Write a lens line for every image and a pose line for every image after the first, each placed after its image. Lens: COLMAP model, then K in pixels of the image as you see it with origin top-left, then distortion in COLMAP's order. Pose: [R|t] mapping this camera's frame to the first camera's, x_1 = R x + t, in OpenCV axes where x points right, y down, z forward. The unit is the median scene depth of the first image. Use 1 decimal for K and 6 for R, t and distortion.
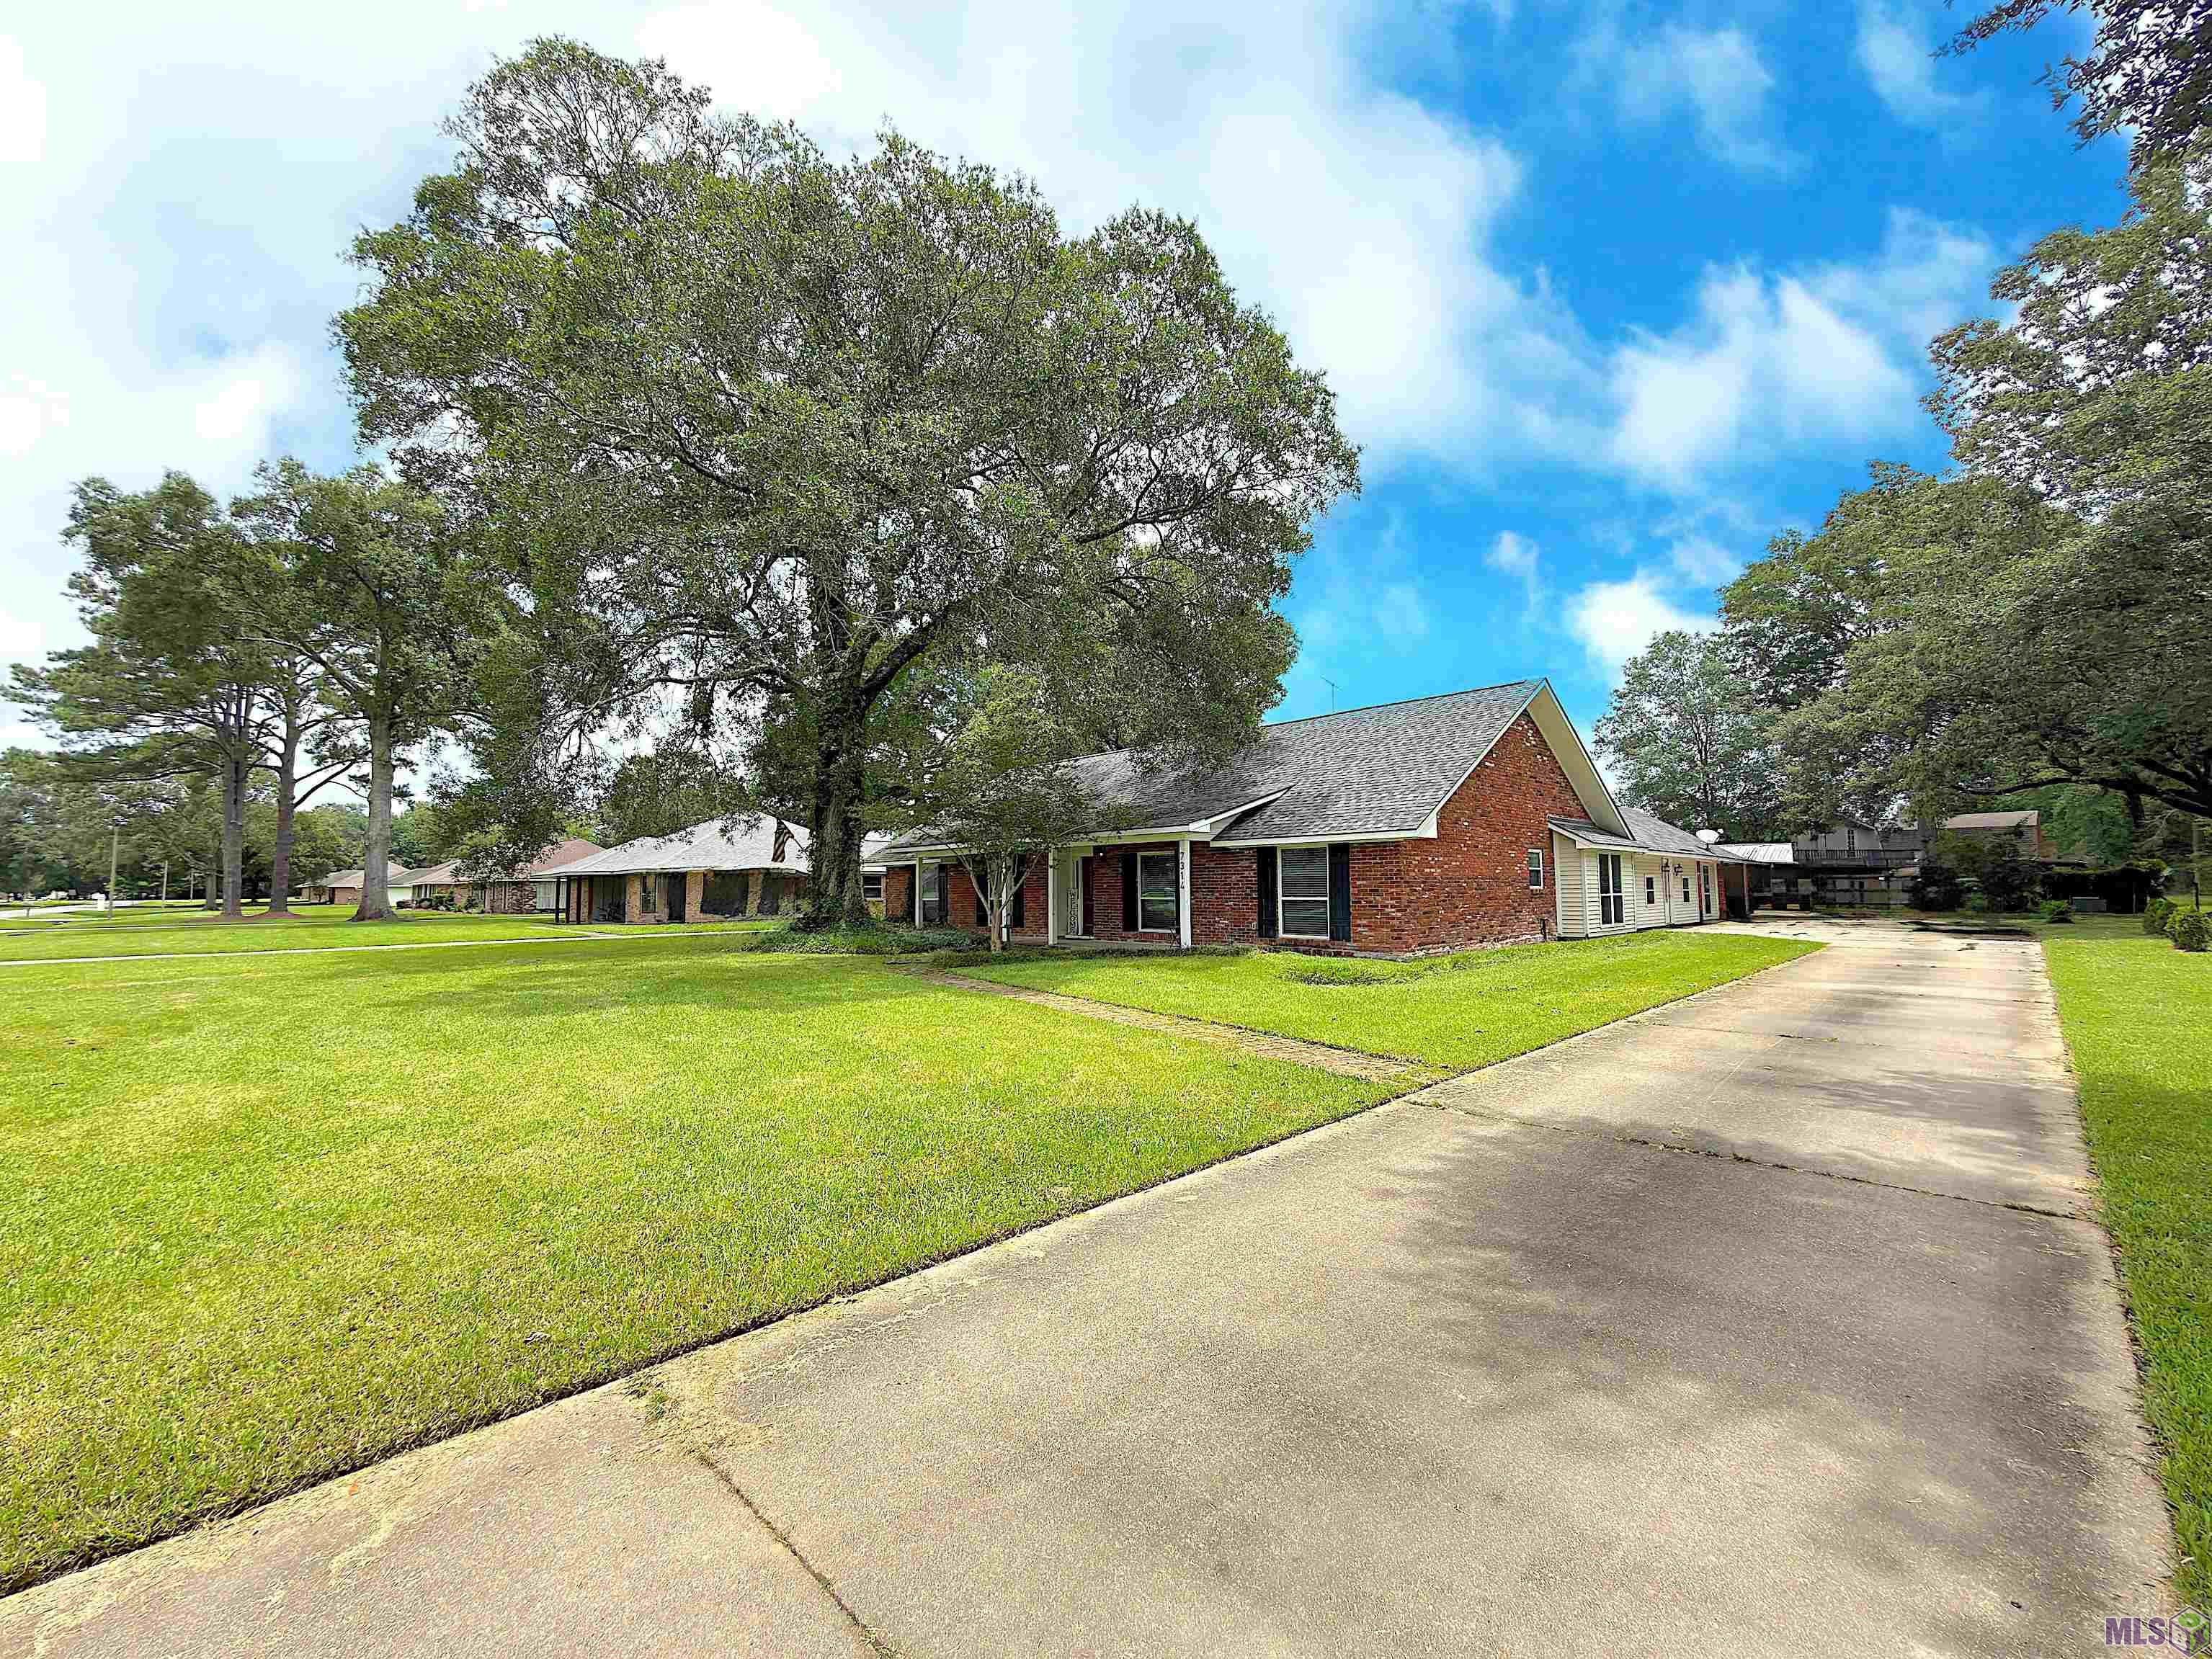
lens RADIAL K [[894.2, 0, 1106.0], [0, 894.2, 829.5], [0, 0, 1]] dist [0.005978, 0.000568]
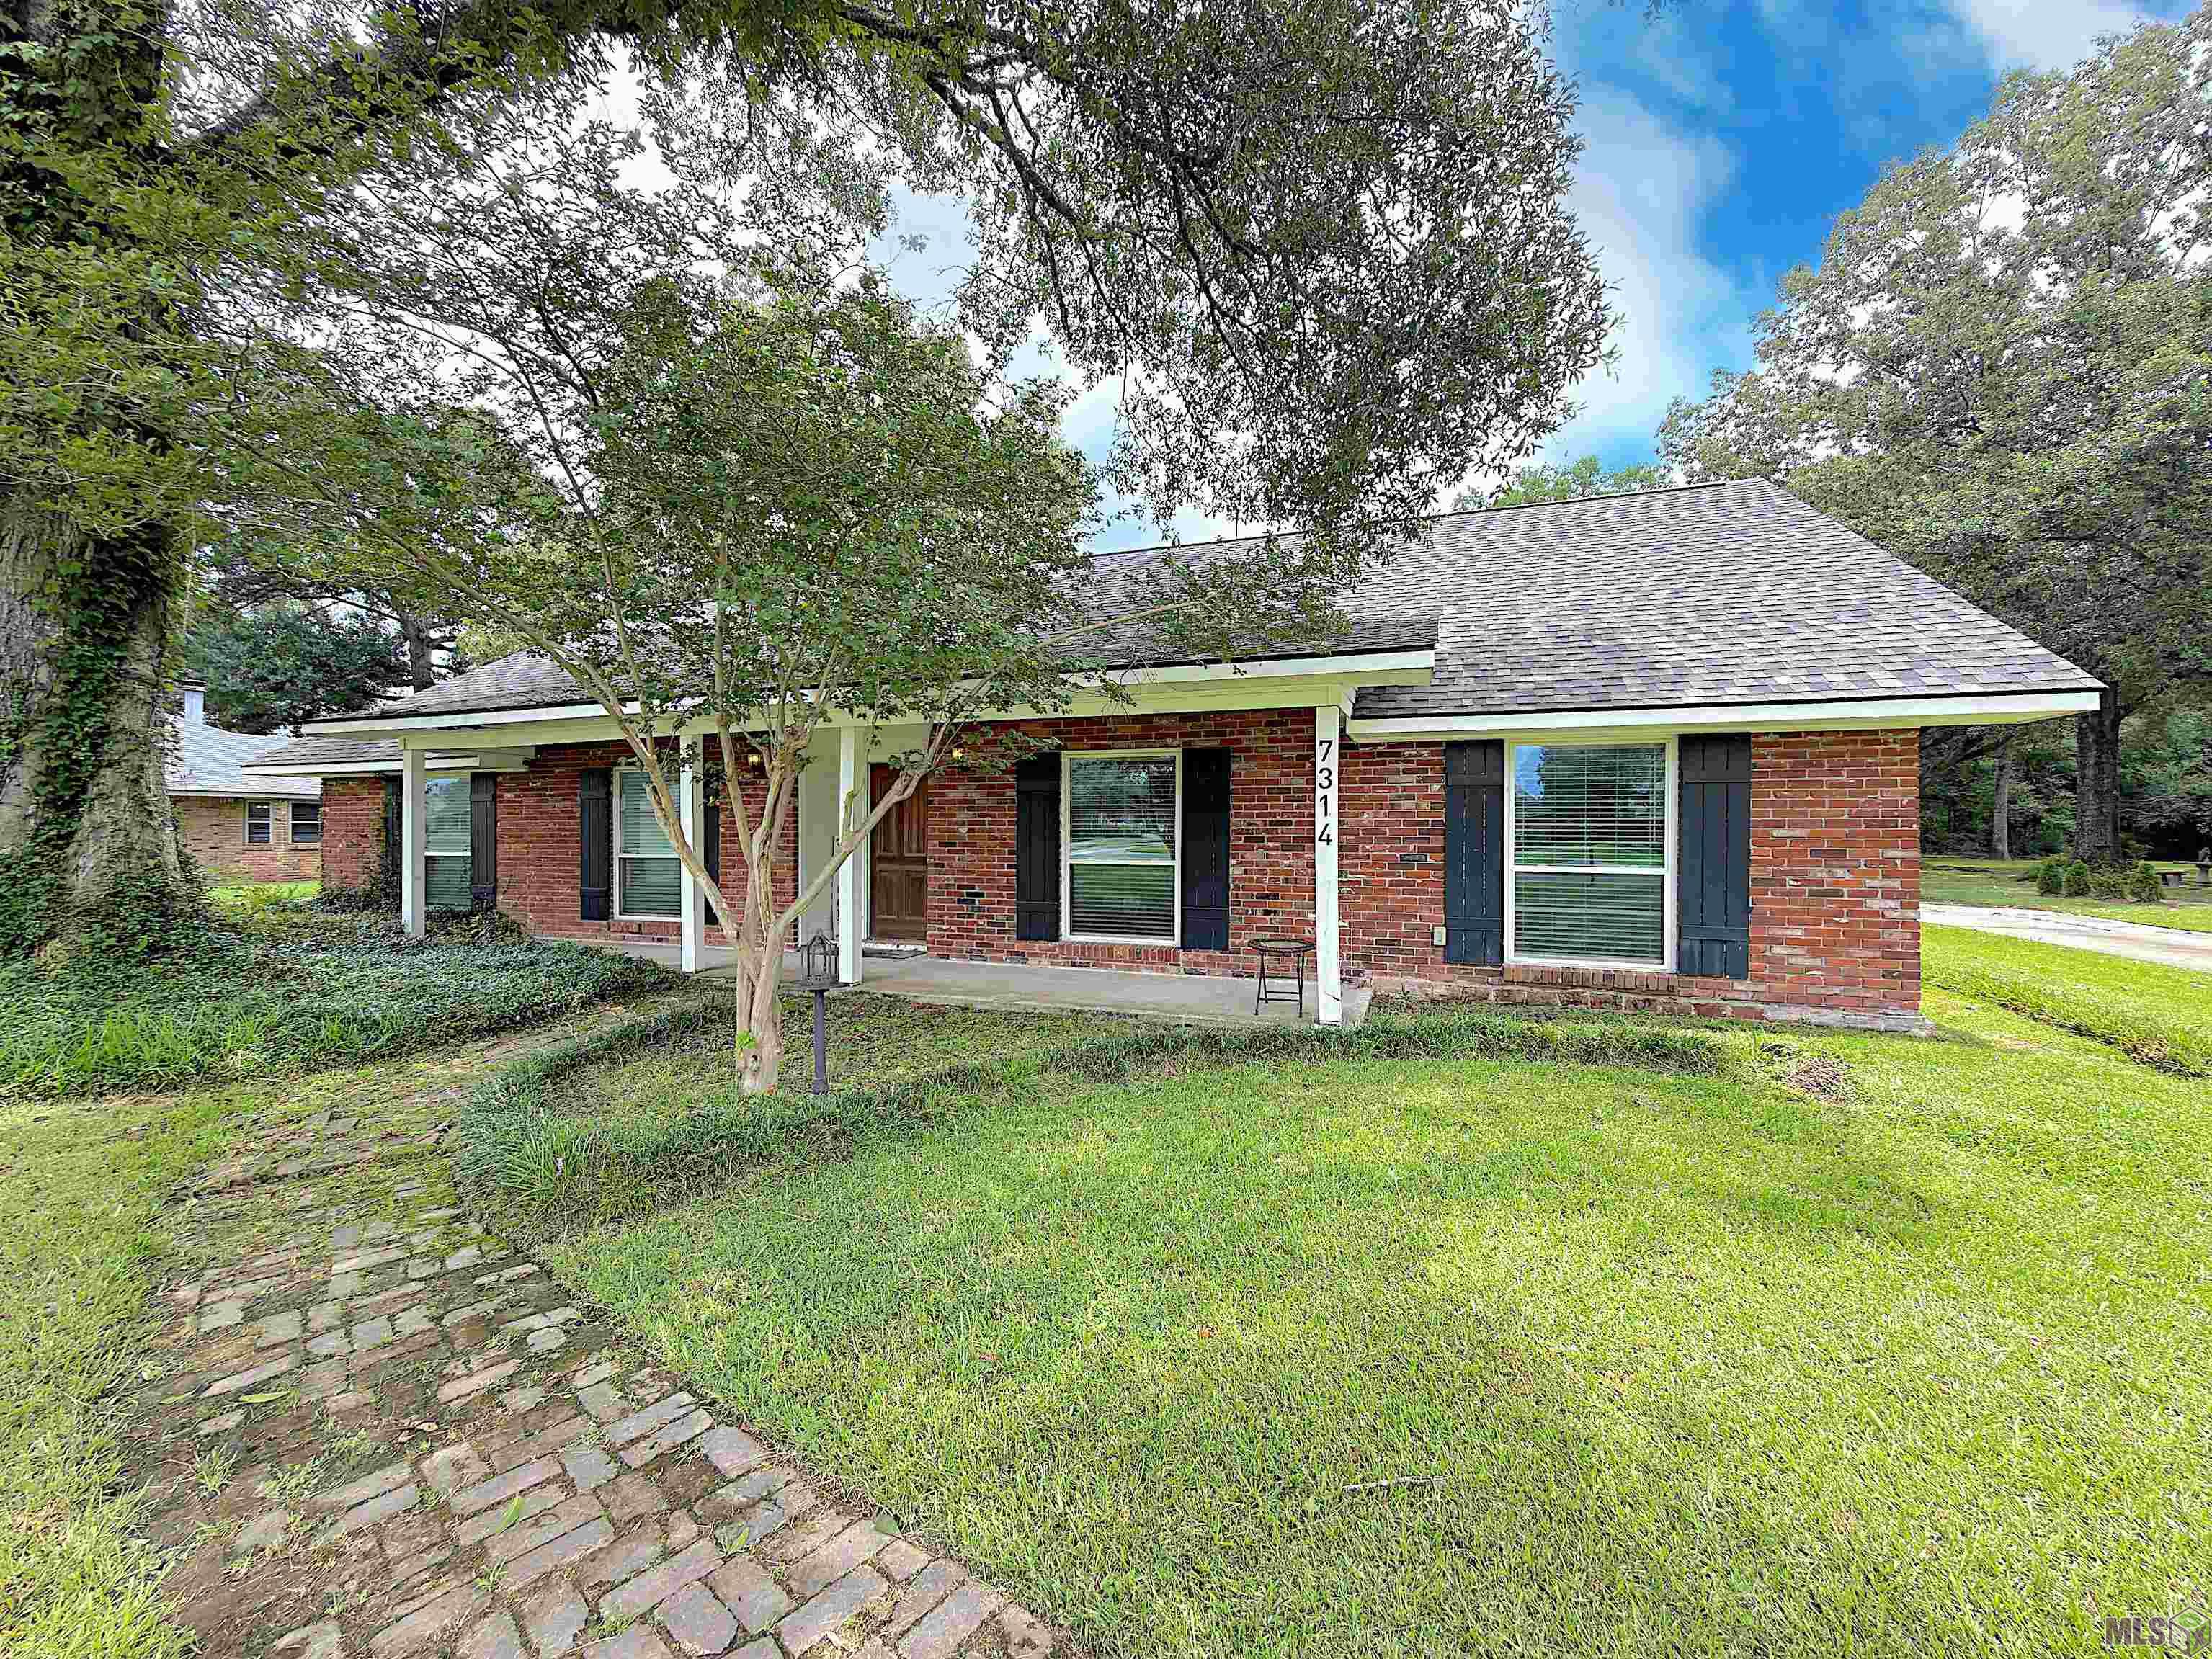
lens RADIAL K [[894.2, 0, 1106.0], [0, 894.2, 829.5], [0, 0, 1]] dist [0.005978, 0.000568]
pose [[0.905874, 0.014411, 0.423302, -0.101389], [-0.041068, 0.997700, 0.053920, 0.032467], [-0.421552, -0.066229, 0.904383, 0.523734]]
